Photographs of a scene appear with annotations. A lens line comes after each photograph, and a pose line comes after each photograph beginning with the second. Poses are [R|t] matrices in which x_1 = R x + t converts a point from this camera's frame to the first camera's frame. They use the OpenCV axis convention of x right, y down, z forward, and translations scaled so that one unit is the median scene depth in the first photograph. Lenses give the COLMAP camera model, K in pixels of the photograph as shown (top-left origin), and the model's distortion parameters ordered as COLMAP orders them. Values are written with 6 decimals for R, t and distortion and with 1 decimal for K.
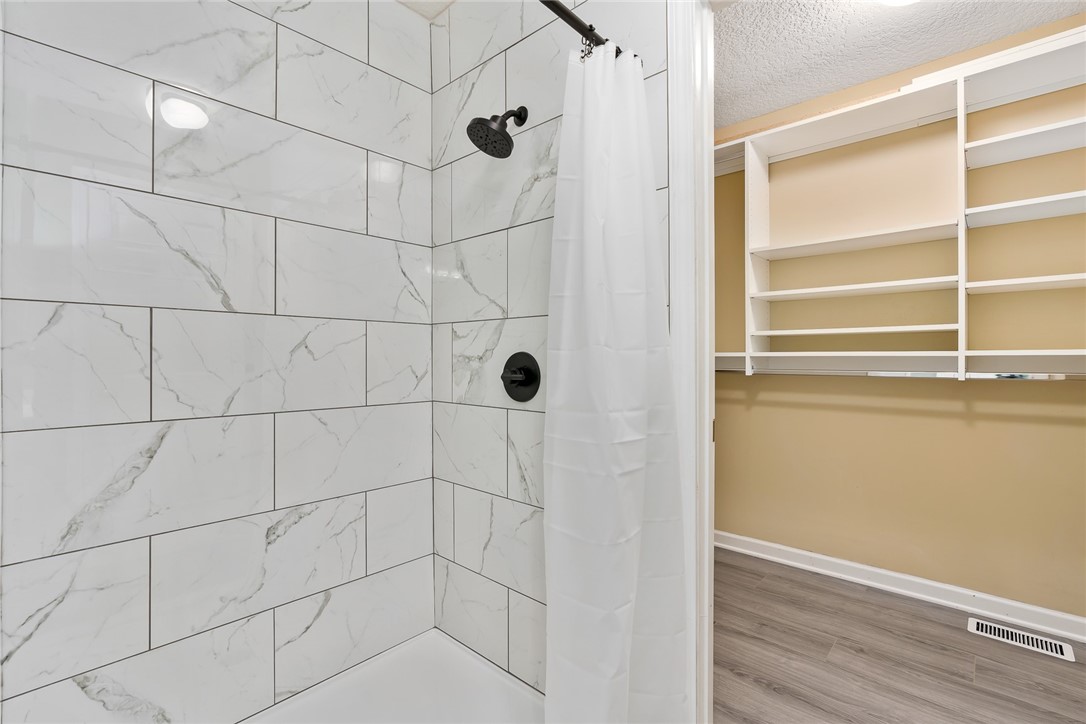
lens RADIAL K [[491.4, 0, 546.3], [0, 491.4, 357.1], [0, 0, 1]] dist [-0.020483, 0.007224]
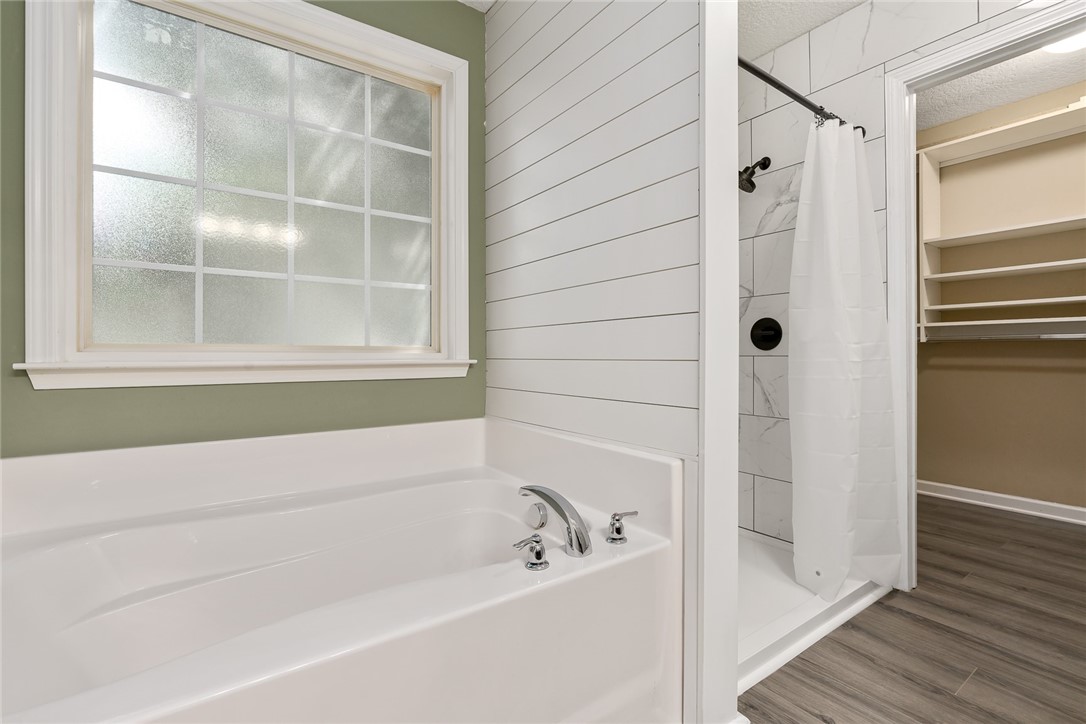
lens RADIAL K [[491.4, 0, 537.6], [0, 491.4, 351.4], [0, 0, 1]] dist [-0.020483, 0.007224]
pose [[0.974440, -0.003110, -0.224624, -0.318169], [0.002324, 0.999990, -0.003764, 0.078061], [0.224634, 0.003146, 0.974438, -0.509563]]
